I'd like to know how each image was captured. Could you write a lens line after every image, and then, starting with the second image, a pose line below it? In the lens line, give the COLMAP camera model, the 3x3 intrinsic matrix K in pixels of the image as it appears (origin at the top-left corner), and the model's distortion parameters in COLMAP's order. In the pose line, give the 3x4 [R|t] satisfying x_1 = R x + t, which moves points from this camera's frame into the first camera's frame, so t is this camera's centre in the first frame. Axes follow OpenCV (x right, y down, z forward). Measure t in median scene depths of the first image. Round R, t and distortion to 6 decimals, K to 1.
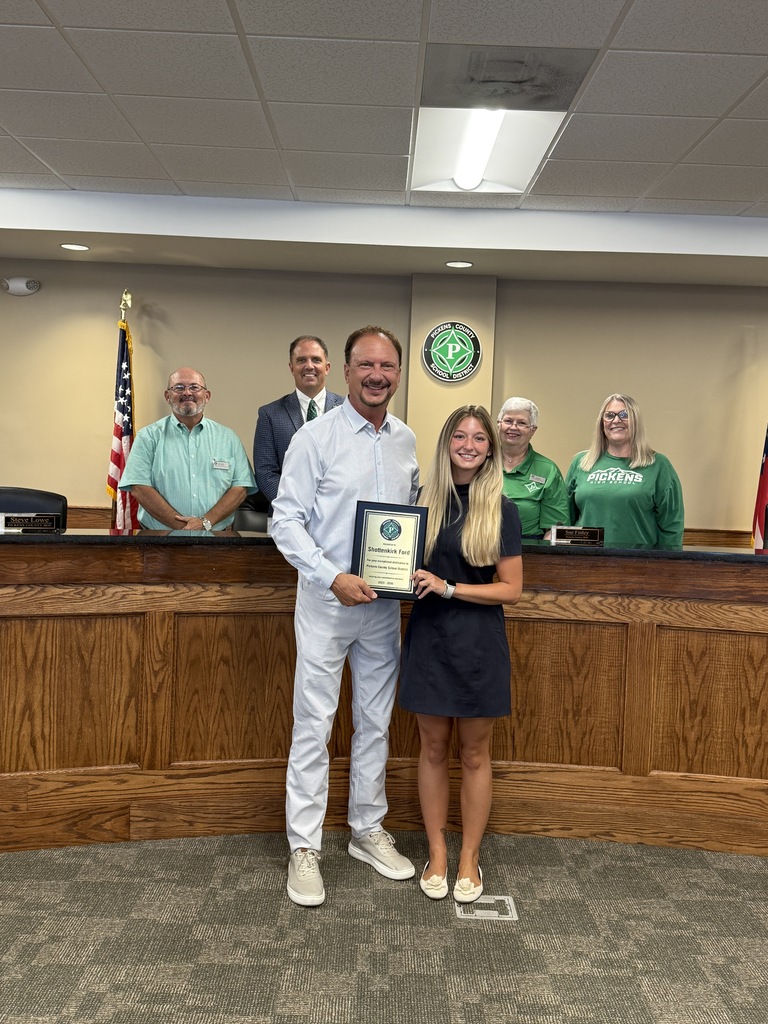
lens RADIAL K [[966.0, 0, 386.8], [0, 966.0, 511.7], [0, 0, 1]] dist [0.098470, -0.174705]
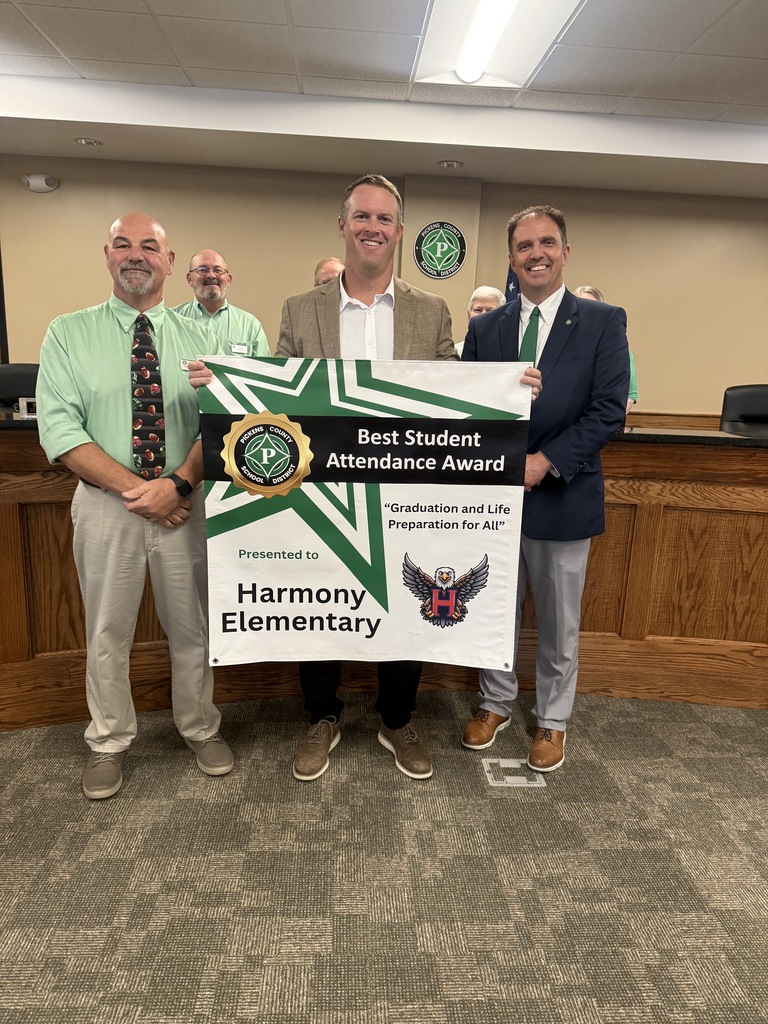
lens RADIAL K [[727.4, 0, 389.9], [0, 727.4, 513.8], [0, 0, 1]] dist [0.023465, -0.031706]
pose [[0.998515, -0.006576, 0.054075, -0.065350], [-0.002122, 0.987237, 0.159246, -0.001141], [-0.054432, -0.159124, 0.985757, 0.232460]]
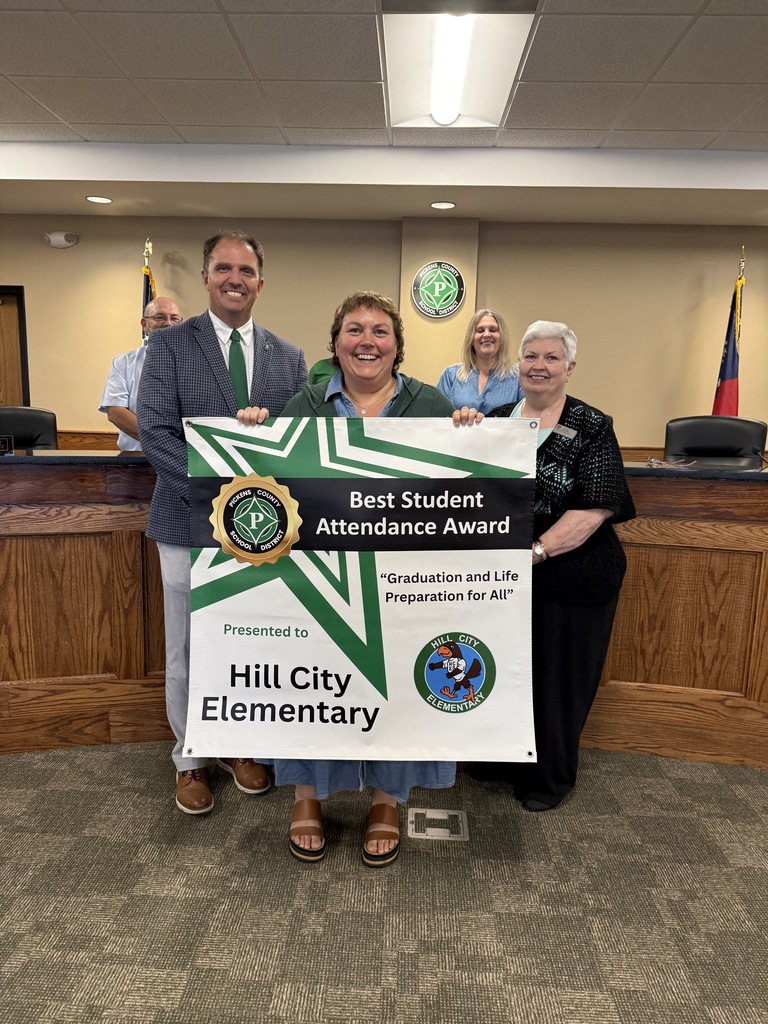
lens RADIAL K [[728.5, 0, 378.4], [0, 728.5, 508.0], [0, 0, 1]] dist [0.001996, -0.005013]
pose [[0.998804, -0.004021, -0.048723, 0.067718], [0.008671, 0.995381, 0.095609, 0.007694], [0.048113, -0.095918, 0.994226, 0.247318]]
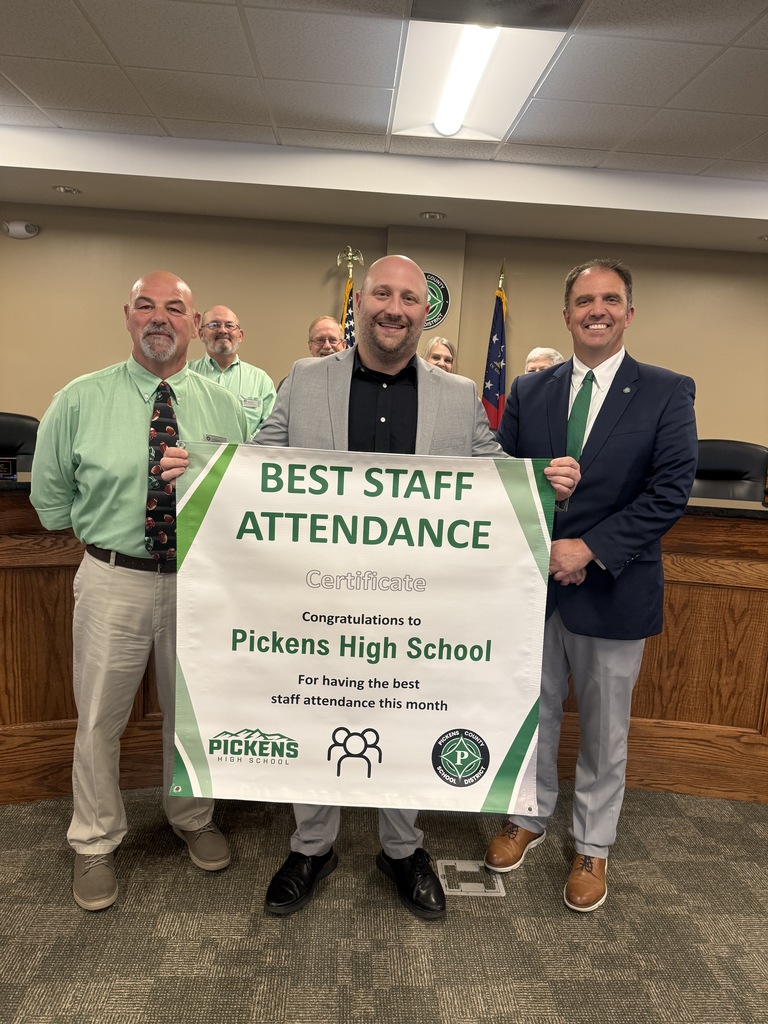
lens RADIAL K [[730.7, 0, 384.0], [0, 730.7, 512.0], [0, 0, 1]] dist [0.000523, -0.004145]
pose [[0.998997, 0.011446, 0.043280, -0.016634], [-0.015858, 0.994554, 0.103010, -0.022687], [-0.041865, -0.103593, 0.993738, 0.284910]]
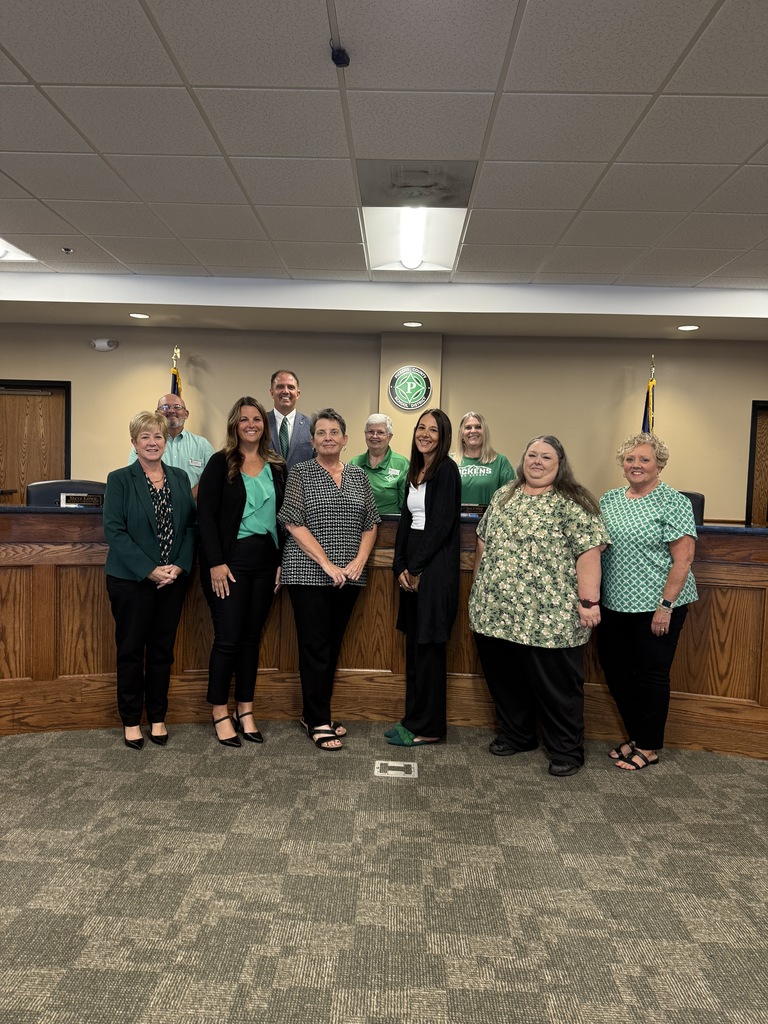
lens RADIAL K [[711.9, 0, 372.3], [0, 711.9, 511.0], [0, 0, 1]] dist [0.080412, -0.129294]
pose [[0.999173, -0.003337, -0.040528, 0.095511], [0.002898, 0.999936, -0.010896, 0.038438], [0.040562, 0.010770, 0.999119, -0.032654]]
